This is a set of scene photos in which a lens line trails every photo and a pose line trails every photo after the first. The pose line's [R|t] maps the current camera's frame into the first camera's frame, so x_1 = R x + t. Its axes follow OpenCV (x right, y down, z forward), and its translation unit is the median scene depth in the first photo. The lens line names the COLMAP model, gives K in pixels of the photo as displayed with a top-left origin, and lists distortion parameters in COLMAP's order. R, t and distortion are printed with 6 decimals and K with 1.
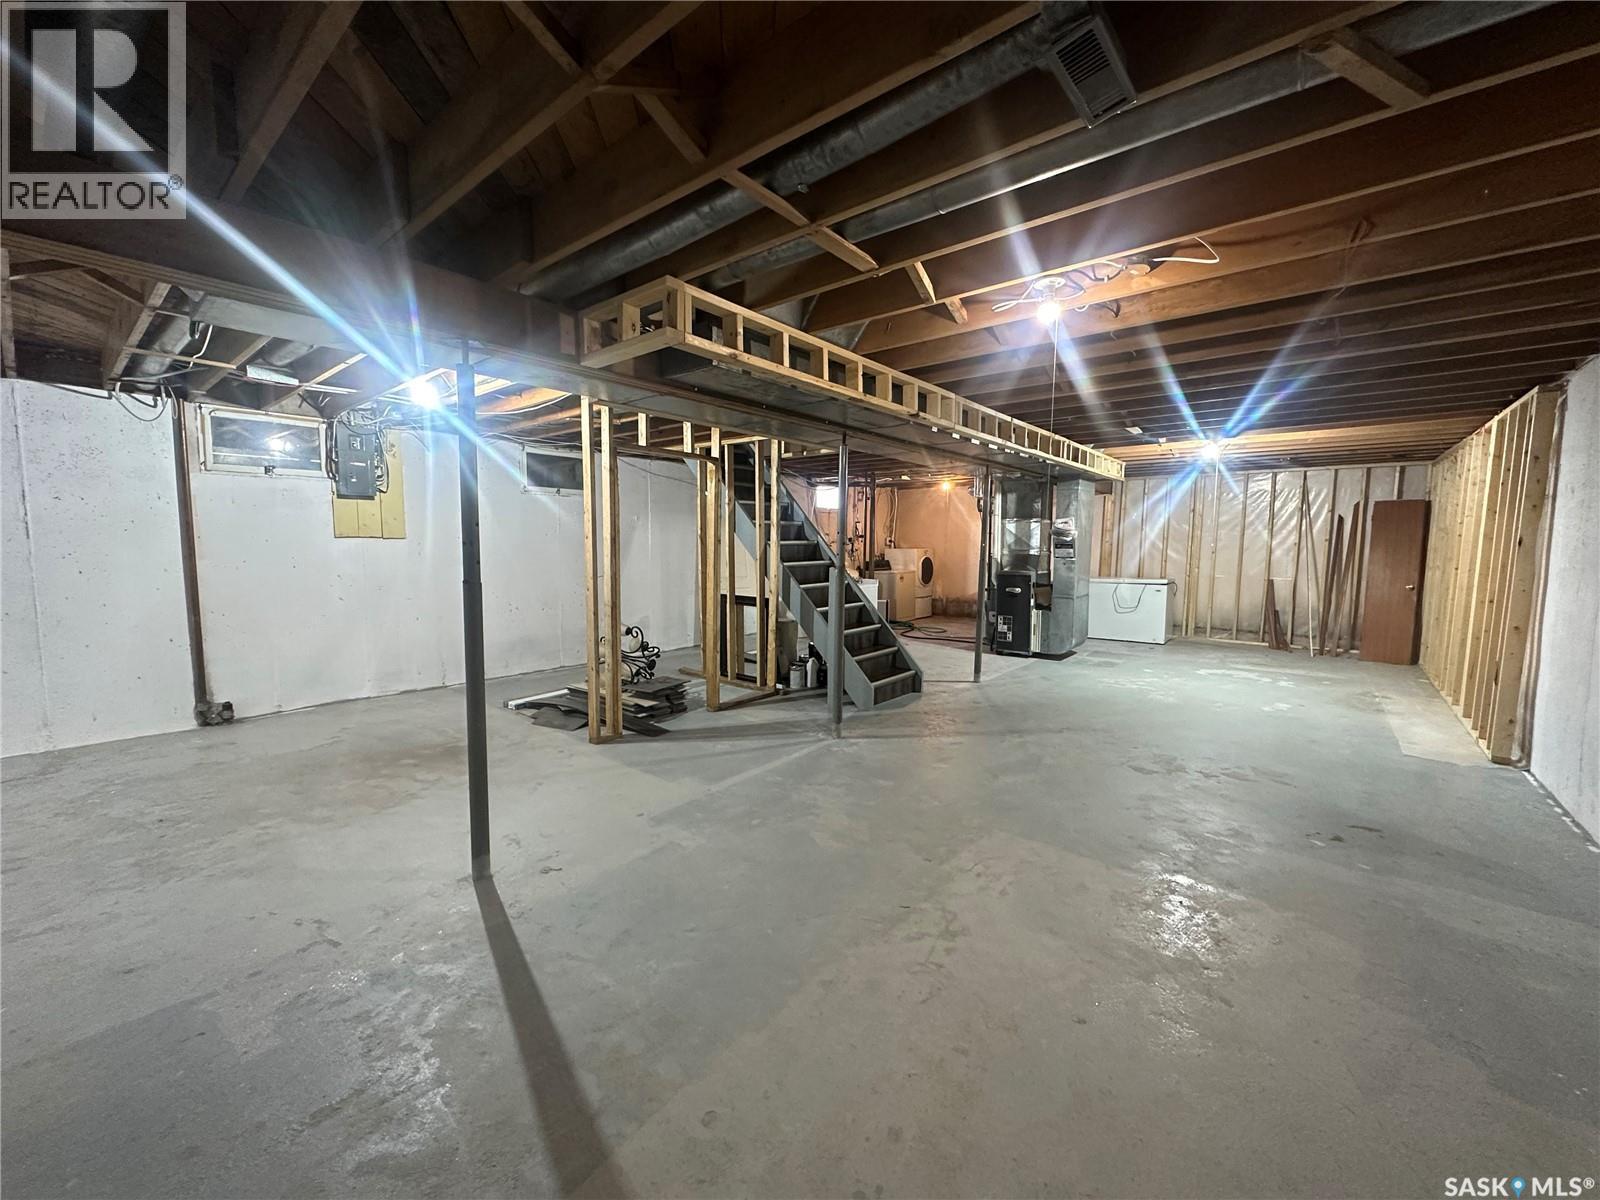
lens RADIAL K [[637.9, 0, 800.0], [0, 637.9, 600.0], [0, 0, 1]] dist [-0.002322, 0.000341]
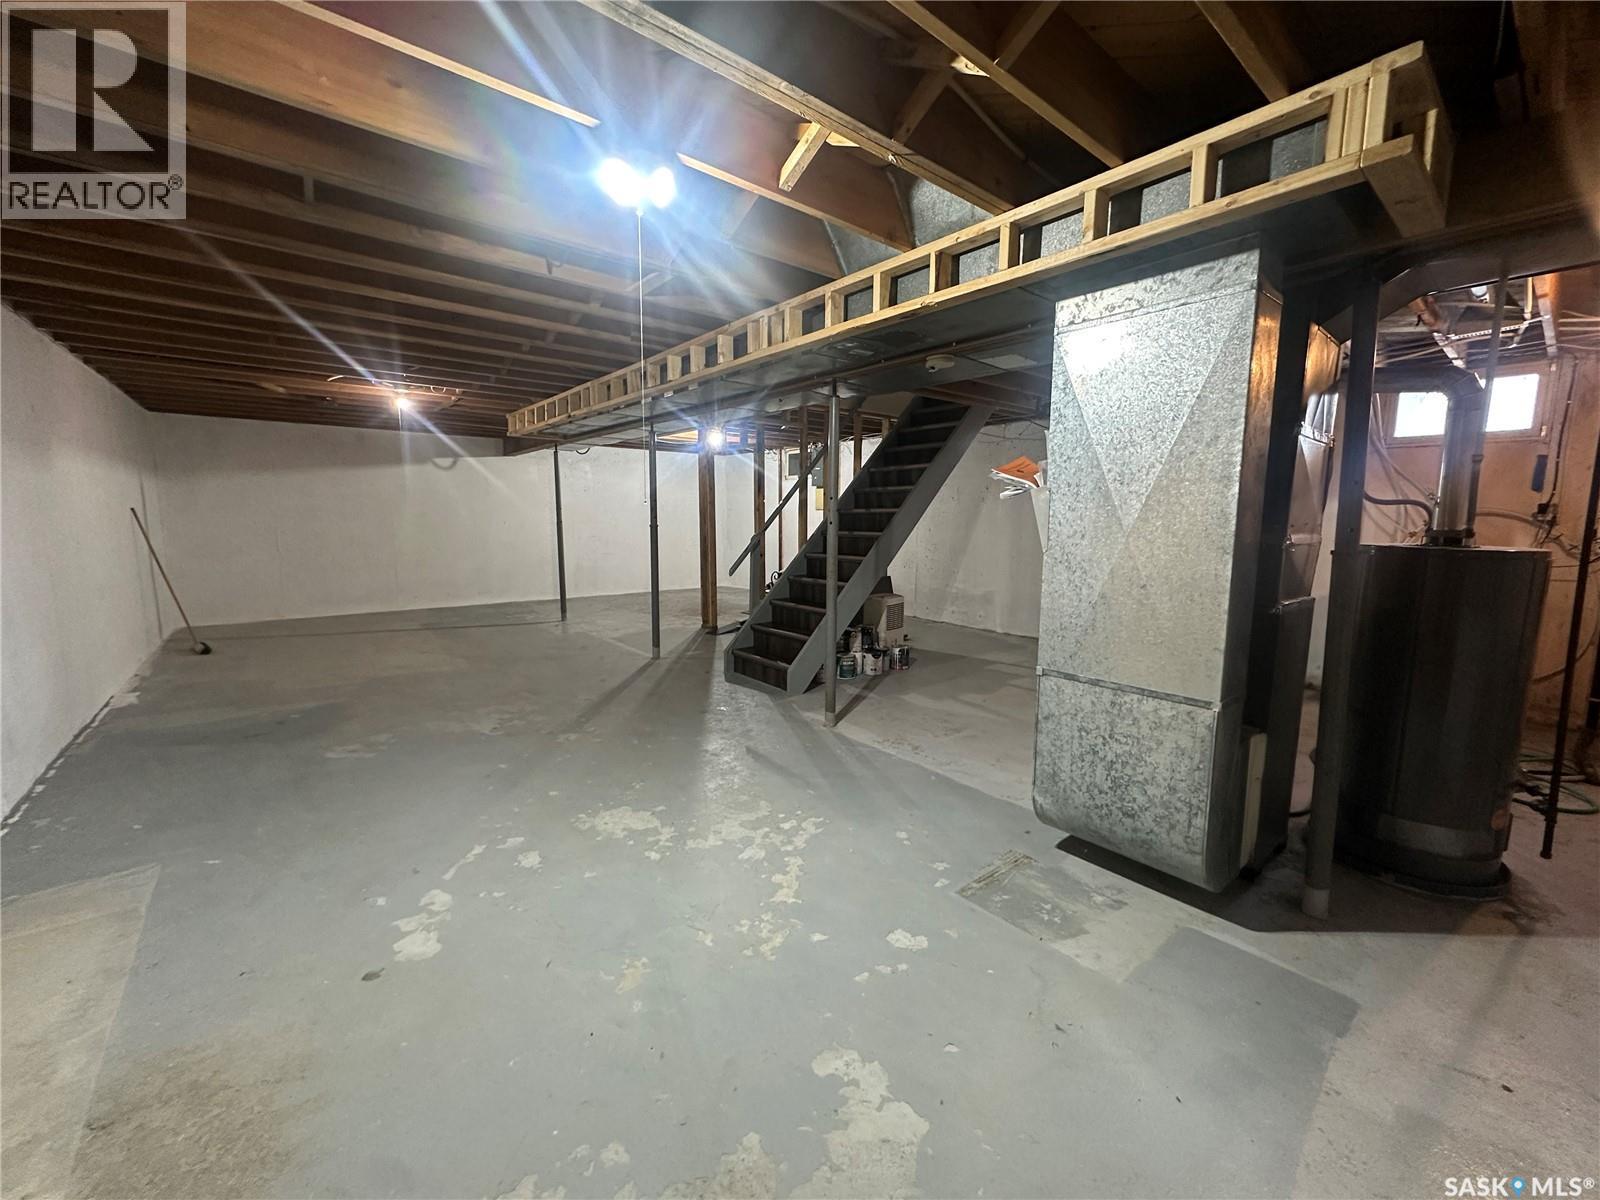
lens RADIAL K [[637.9, 0, 800.0], [0, 637.9, 600.0], [0, 0, 1]] dist [-0.002322, 0.000341]
pose [[-0.202042, 0.124509, -0.971430, 1.056182], [-0.093871, 0.984857, 0.145754, -0.100978], [0.974868, 0.120637, -0.187295, 1.277733]]
